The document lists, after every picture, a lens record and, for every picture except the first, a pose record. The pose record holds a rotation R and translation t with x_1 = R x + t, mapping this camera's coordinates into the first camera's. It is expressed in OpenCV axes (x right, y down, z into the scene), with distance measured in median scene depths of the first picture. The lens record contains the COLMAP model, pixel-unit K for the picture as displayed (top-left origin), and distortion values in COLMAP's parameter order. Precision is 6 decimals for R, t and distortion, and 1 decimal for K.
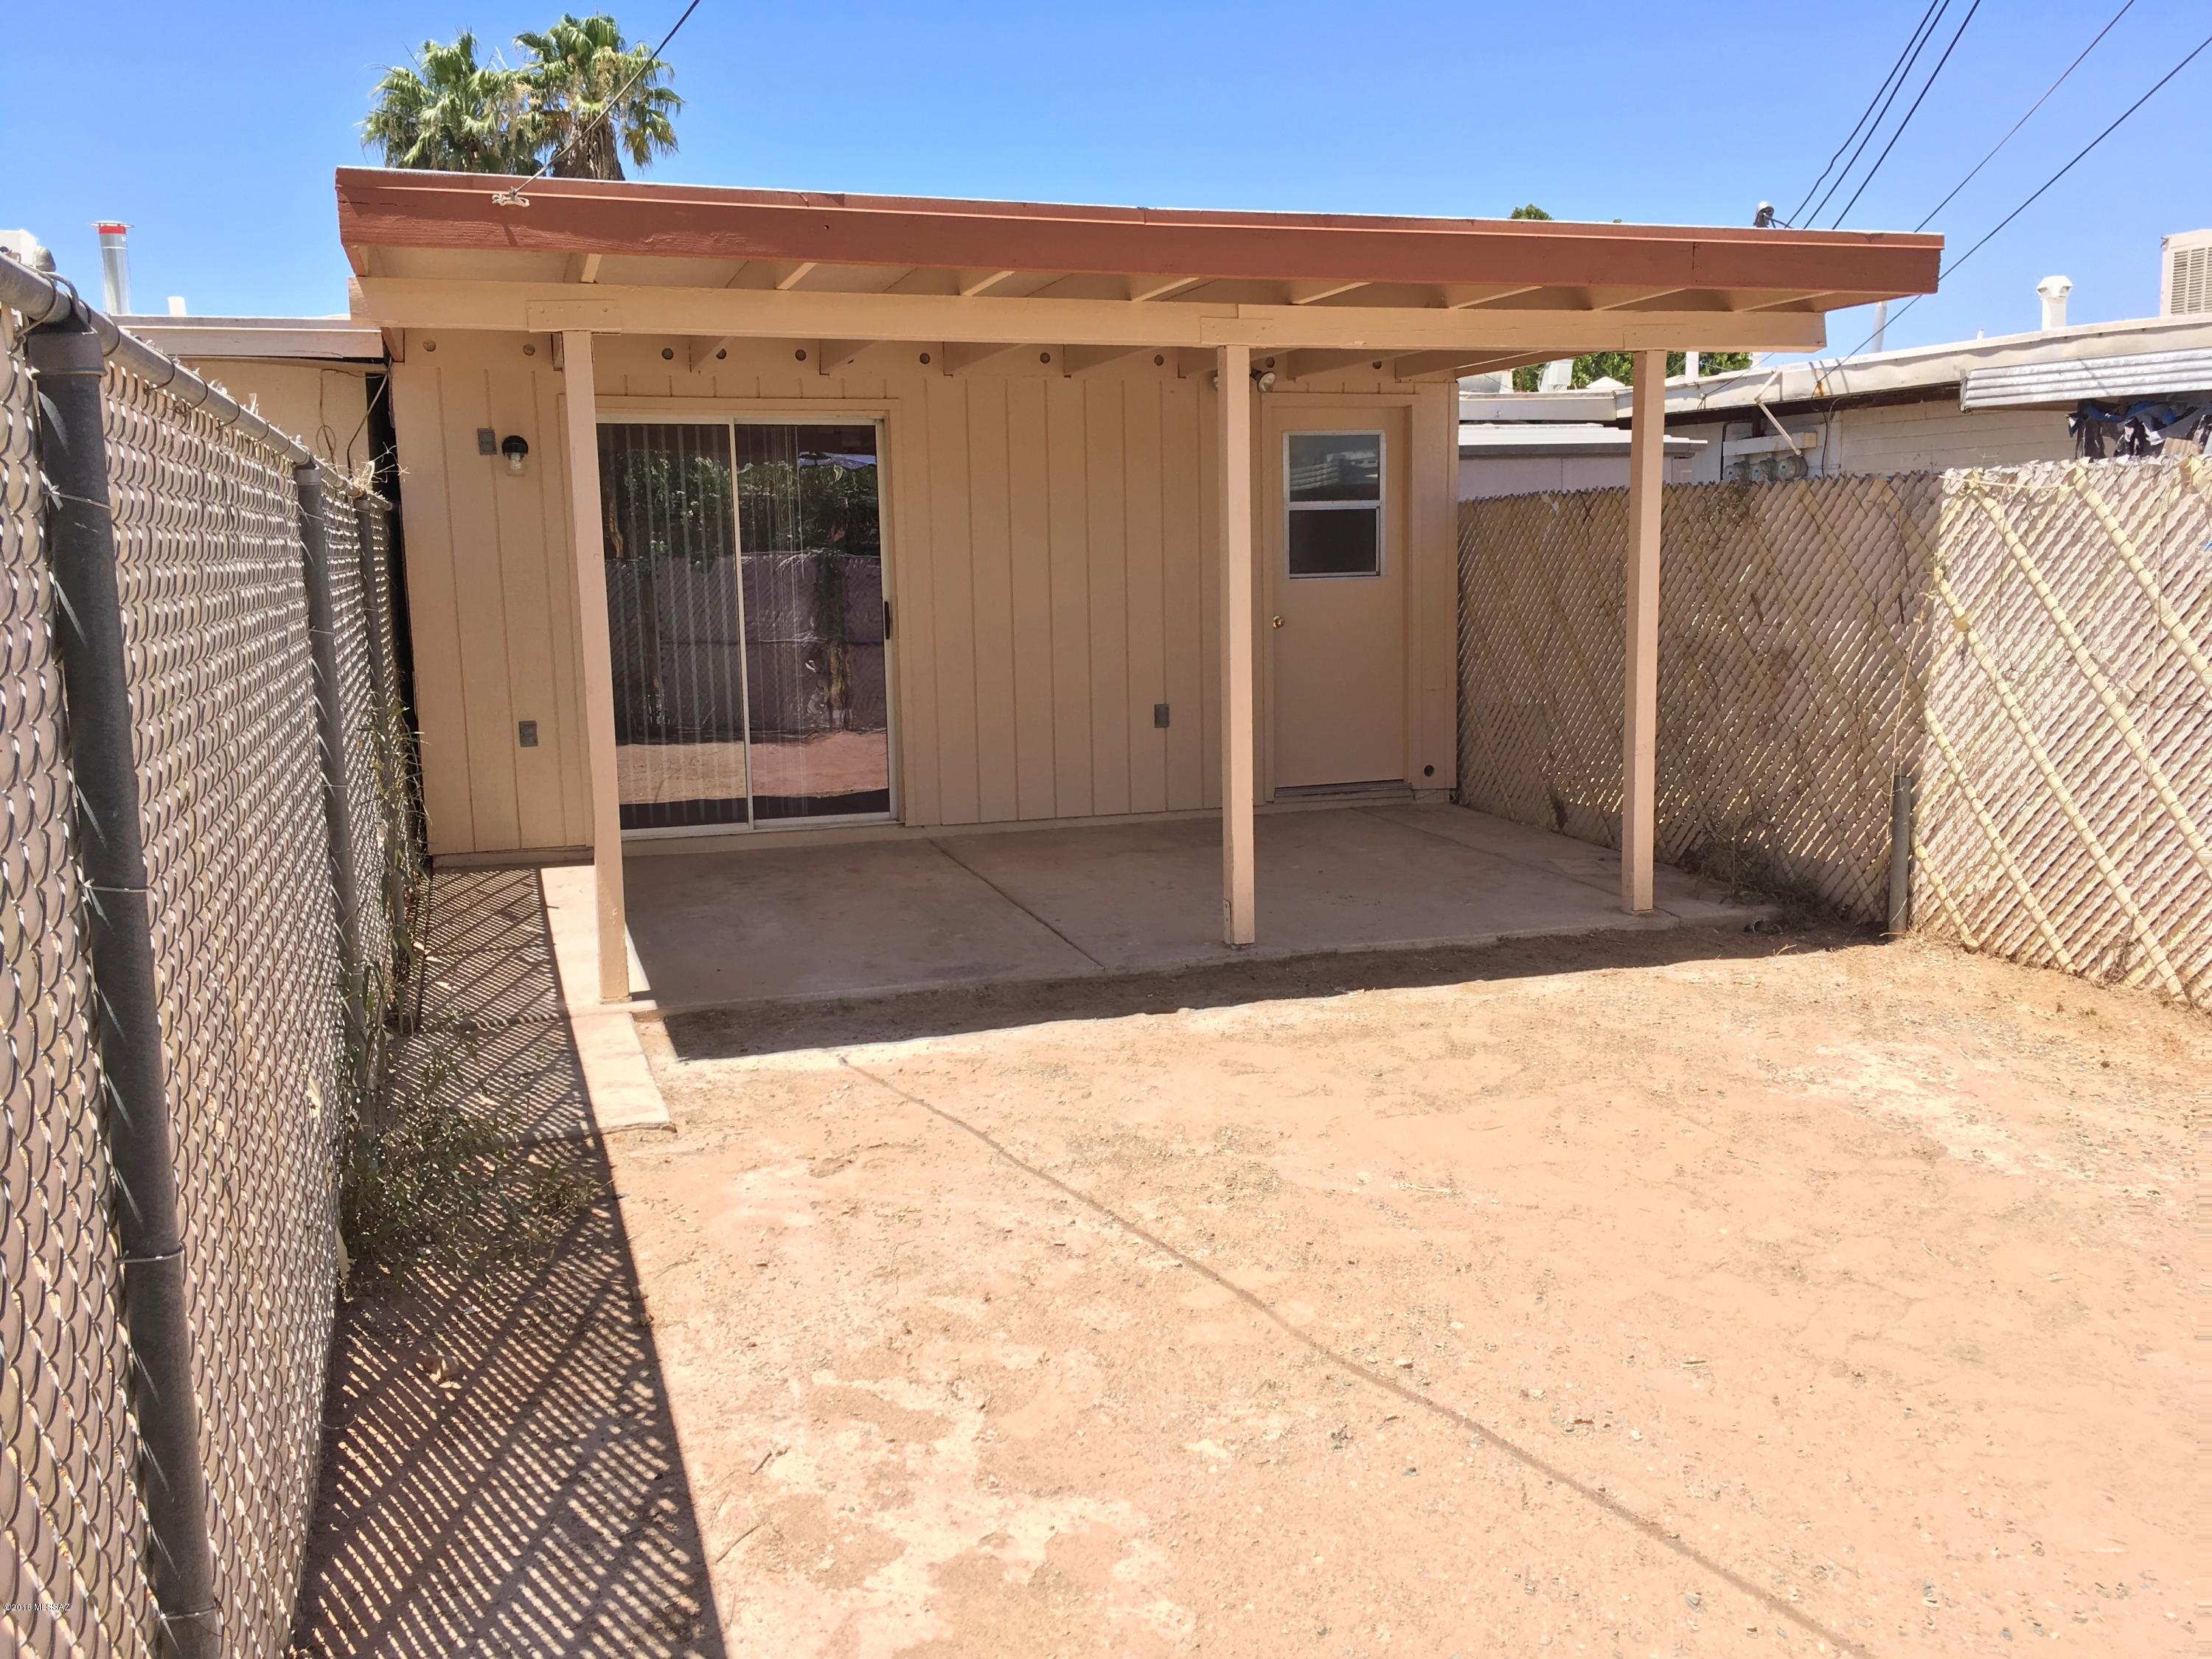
lens RADIAL K [[1881.3, 0, 1106.0], [0, 1881.3, 829.5], [0, 0, 1]] dist [0.066131, -0.134810]
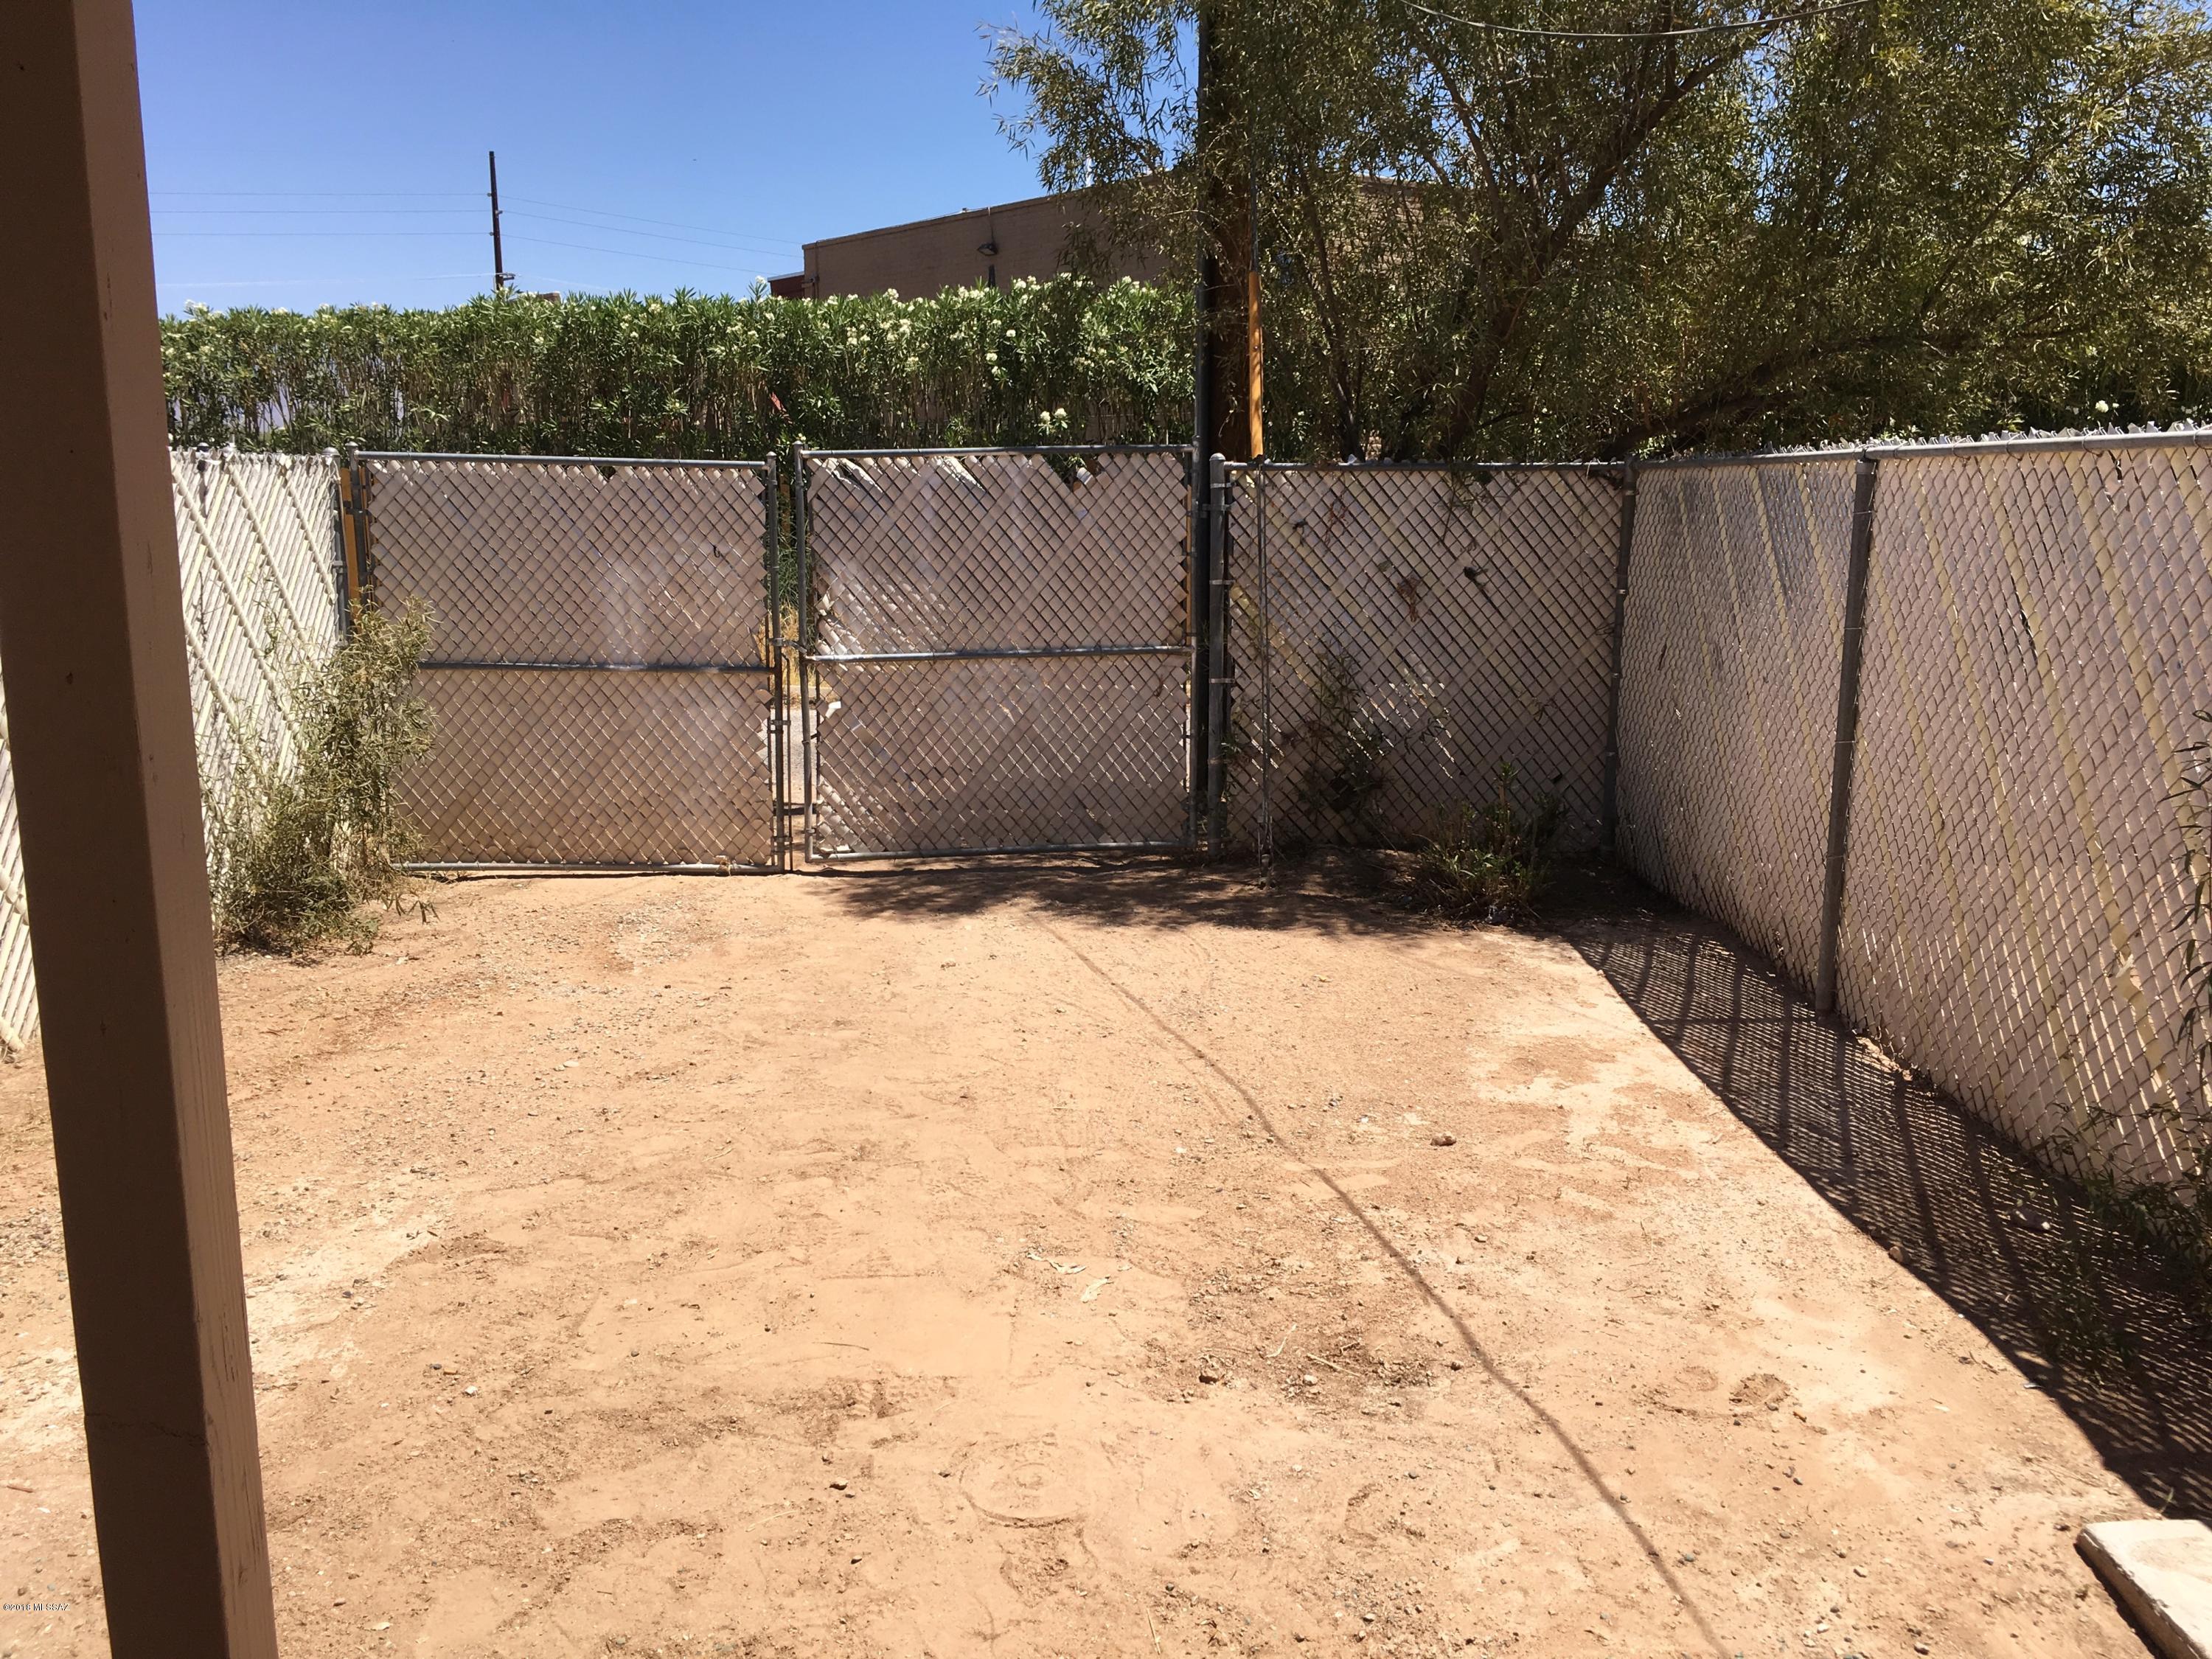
lens RADIAL K [[1881.3, 0, 1106.0], [0, 1881.3, 829.5], [0, 0, 1]] dist [0.066131, -0.134810]
pose [[-0.949391, -0.038843, 0.311686, -0.152651], [0.061004, 0.950625, 0.304287, -0.329533], [-0.308116, 0.307902, -0.900145, 2.056559]]
